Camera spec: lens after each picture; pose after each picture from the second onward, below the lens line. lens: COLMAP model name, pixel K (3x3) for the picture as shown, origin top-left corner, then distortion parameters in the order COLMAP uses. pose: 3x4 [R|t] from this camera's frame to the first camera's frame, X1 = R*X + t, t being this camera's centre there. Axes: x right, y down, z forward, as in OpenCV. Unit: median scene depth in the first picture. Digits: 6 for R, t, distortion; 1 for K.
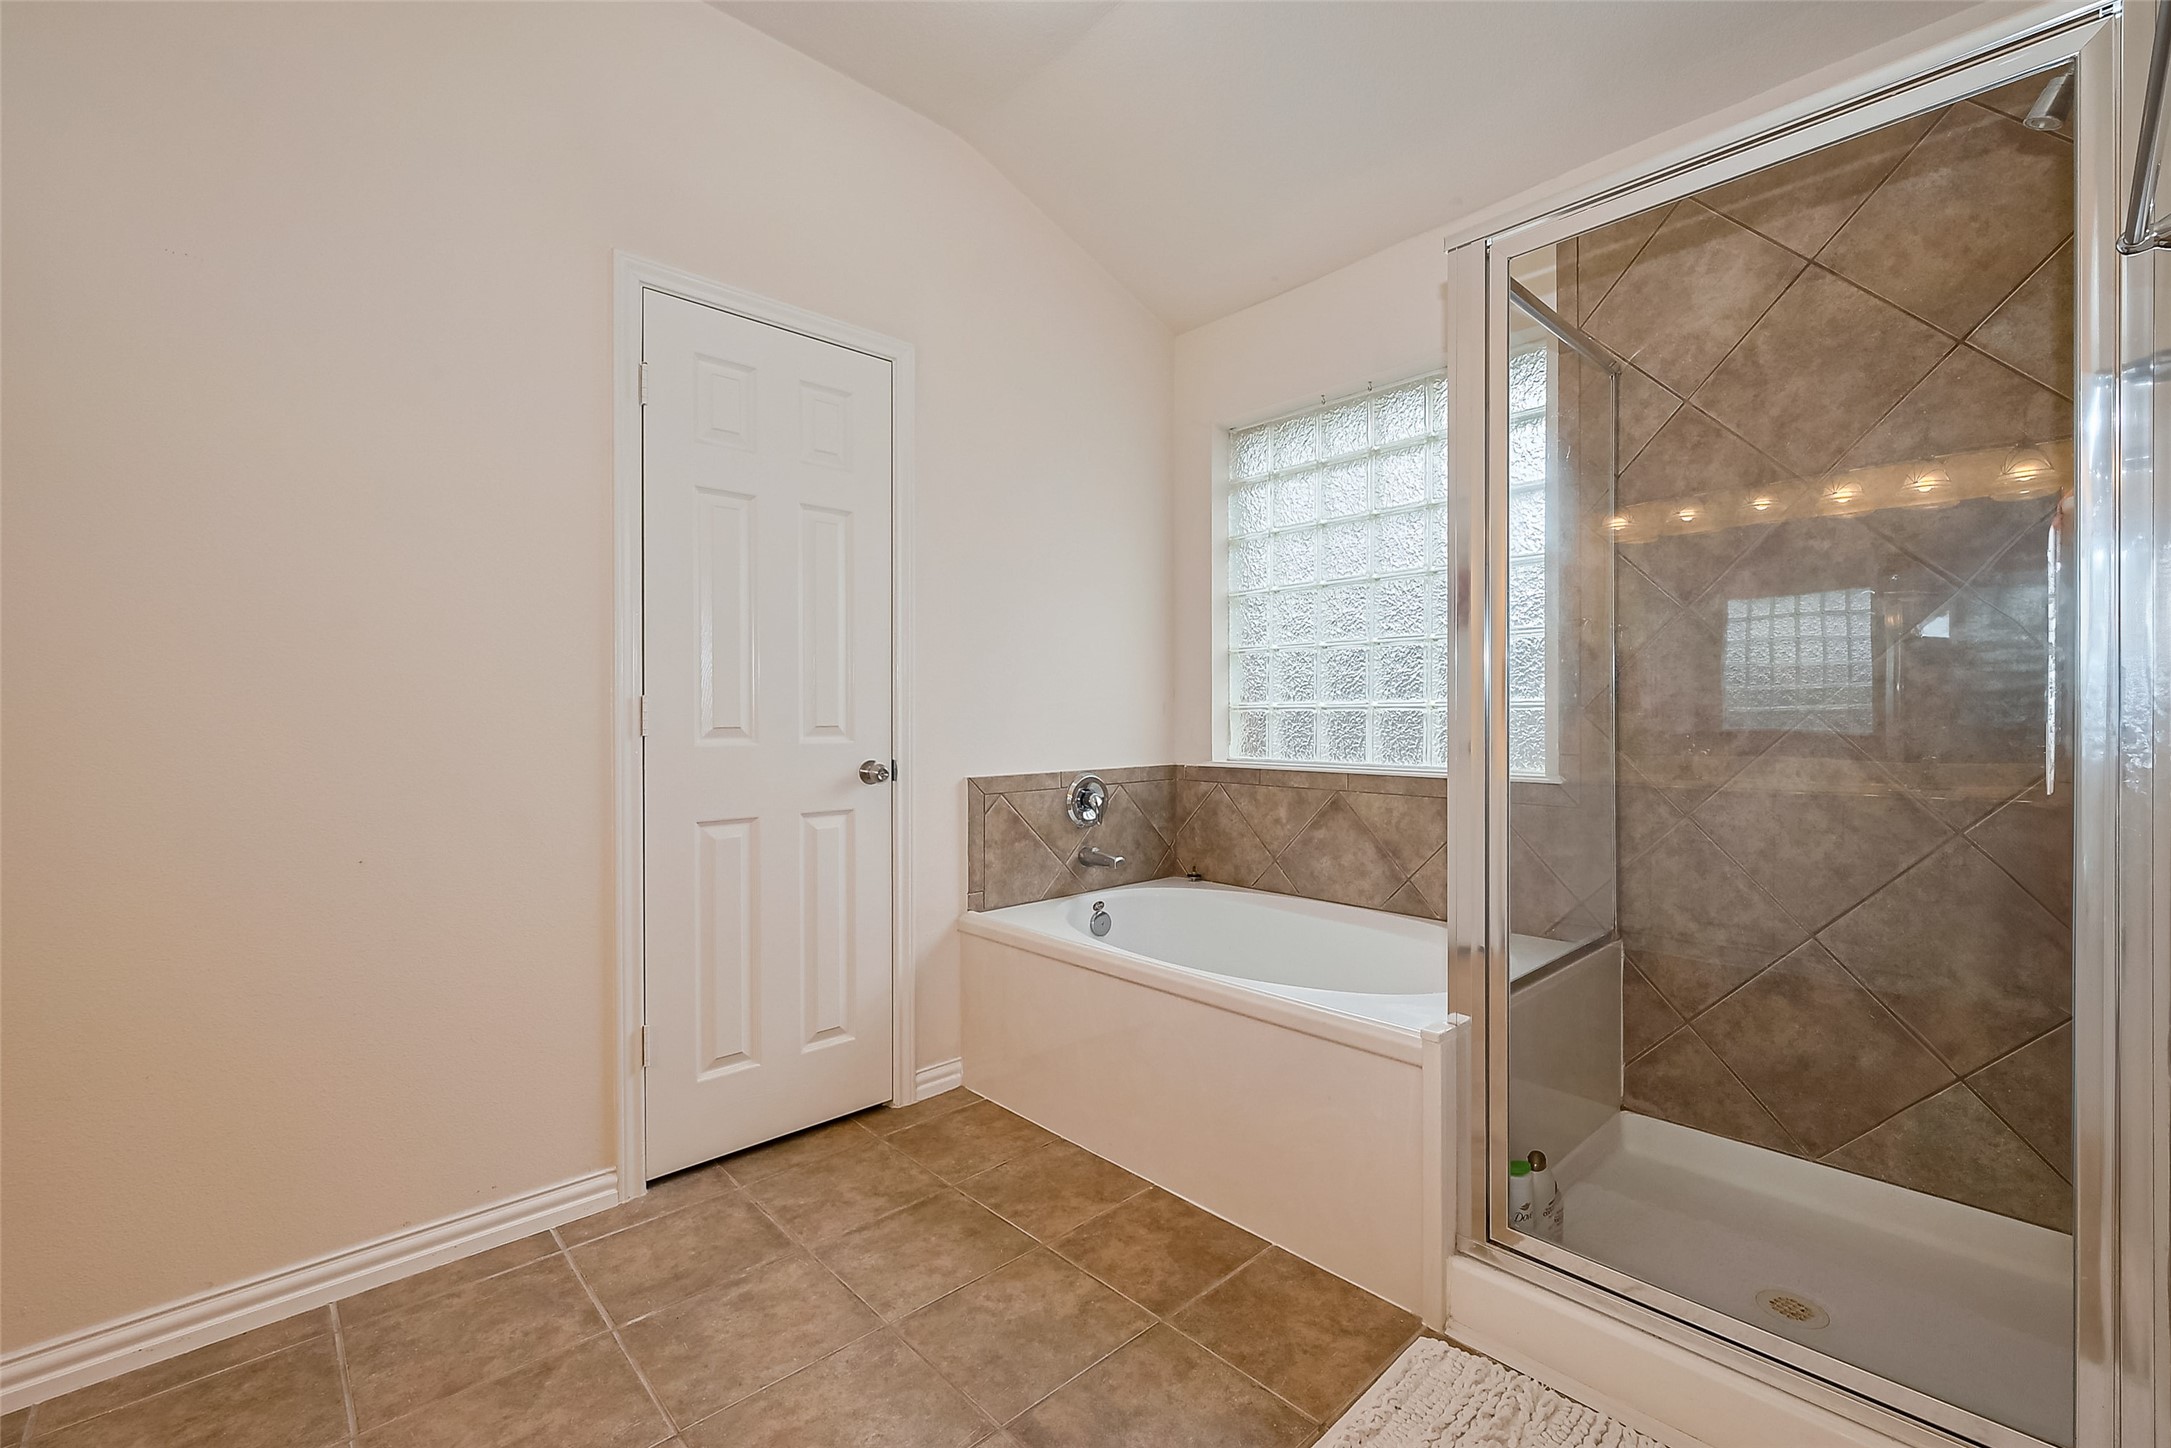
lens RADIAL K [[898.9, 0, 1145.7], [0, 898.9, 716.3], [0, 0, 1]] dist [-0.000958, 0.000266]
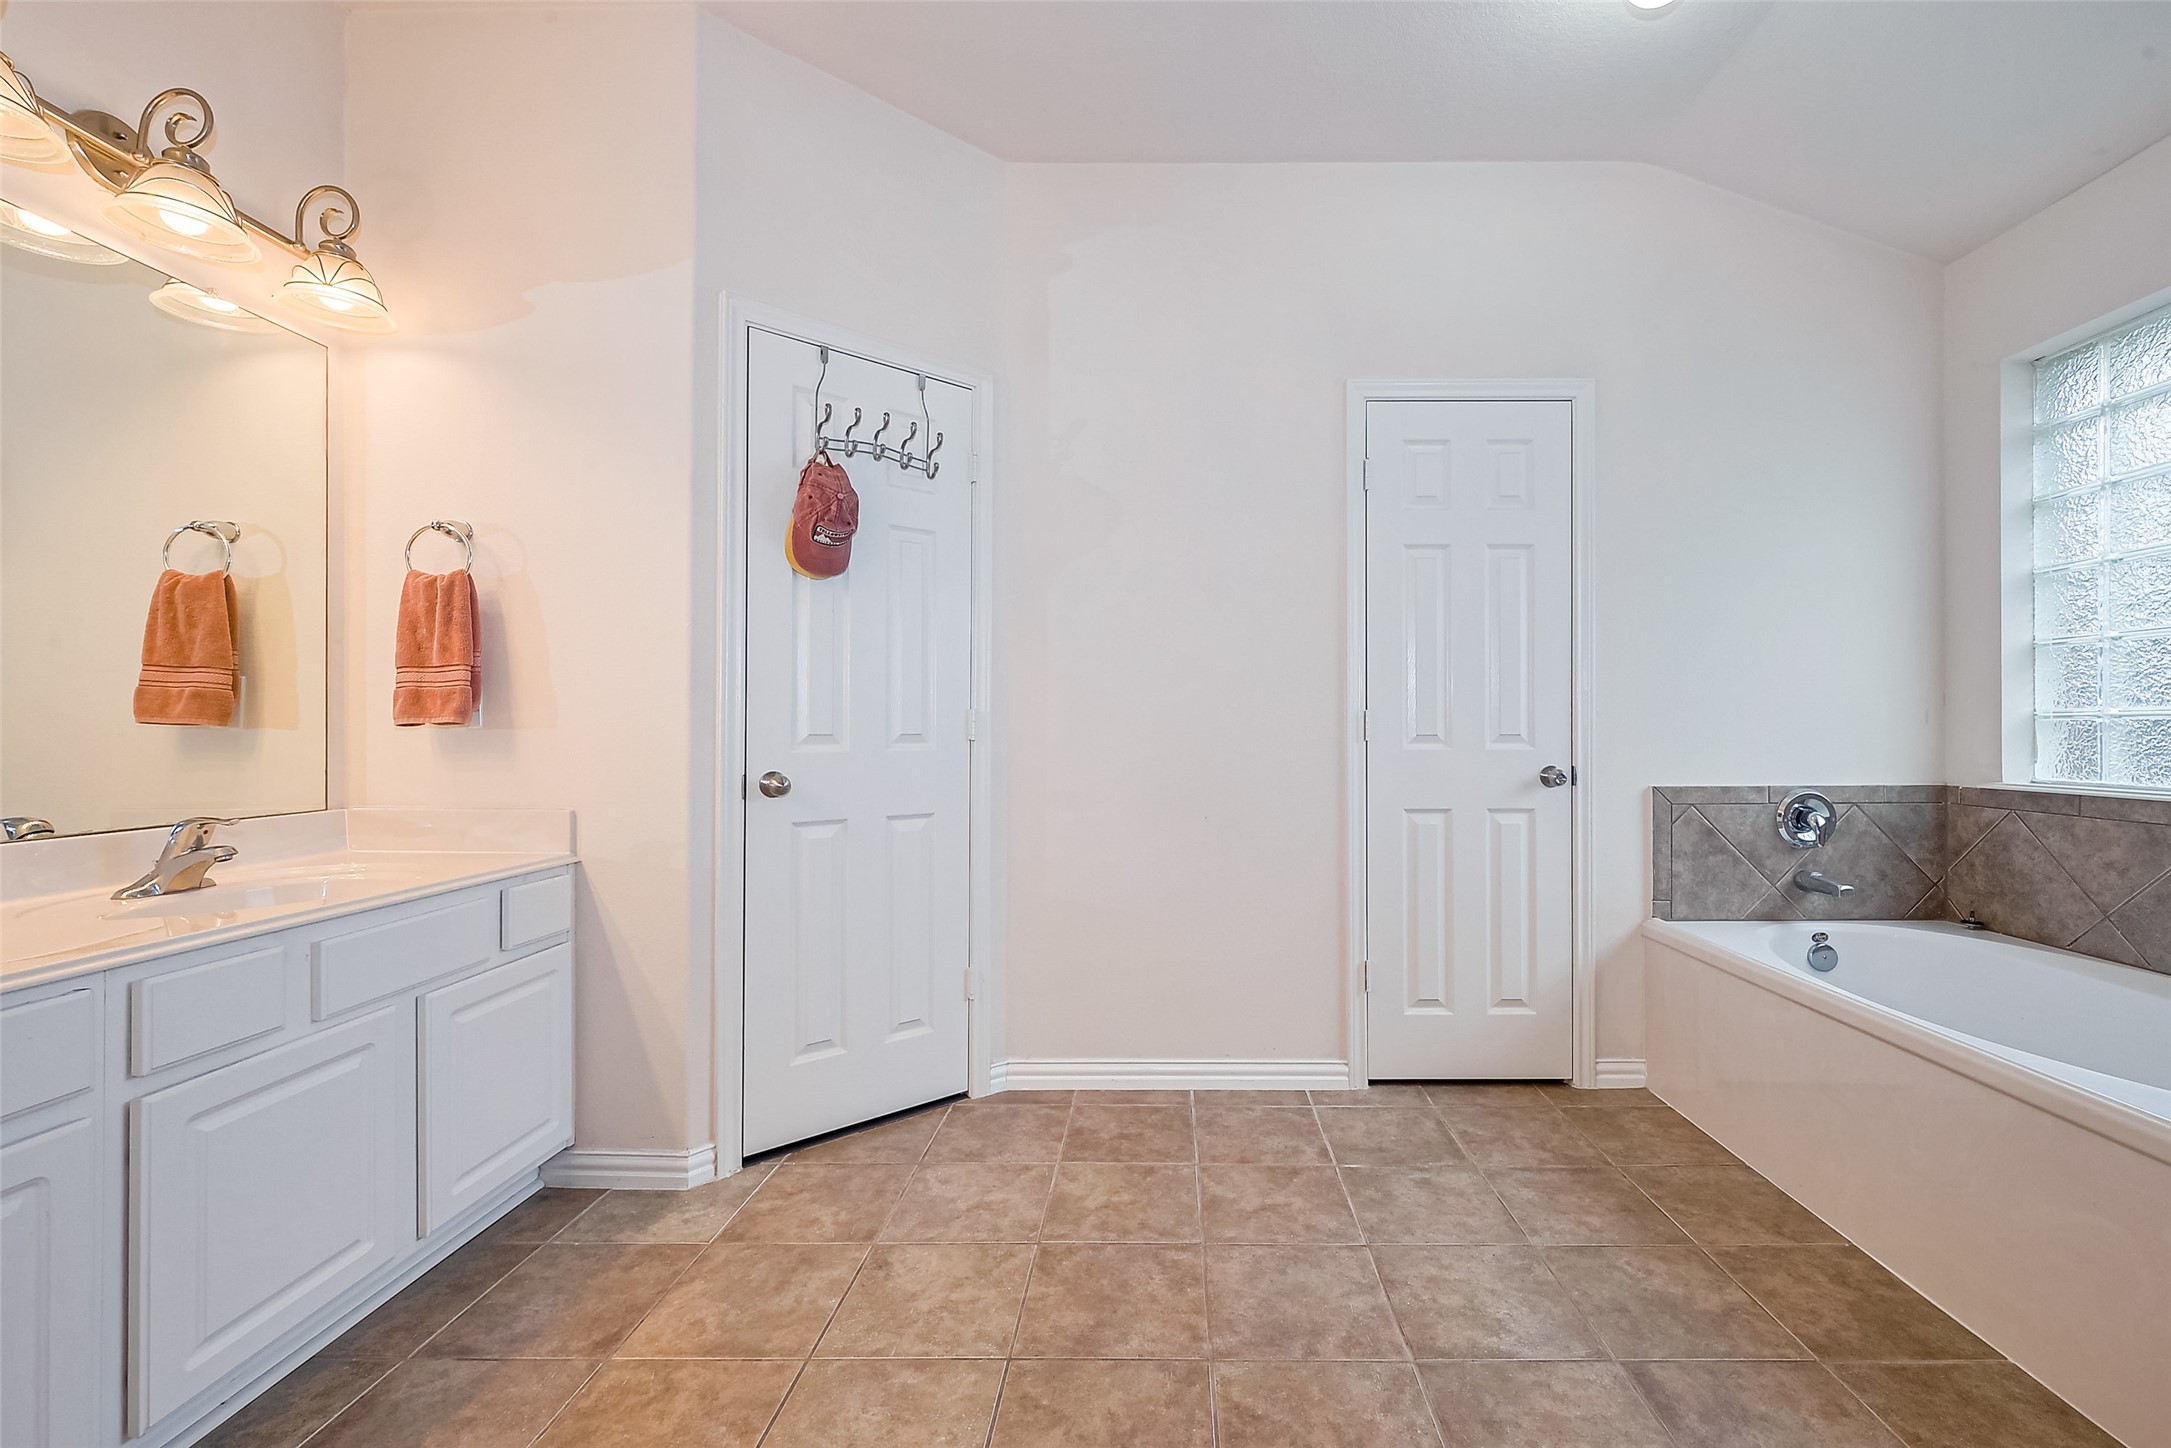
lens RADIAL K [[898.9, 0, 1100.7], [0, 898.9, 721.3], [0, 0, 1]] dist [-0.000958, 0.000266]
pose [[0.647961, -0.003610, -0.761665, 0.194419], [-0.001456, 0.999981, -0.005979, 0.001593], [0.761672, 0.004983, 0.647944, -0.153296]]
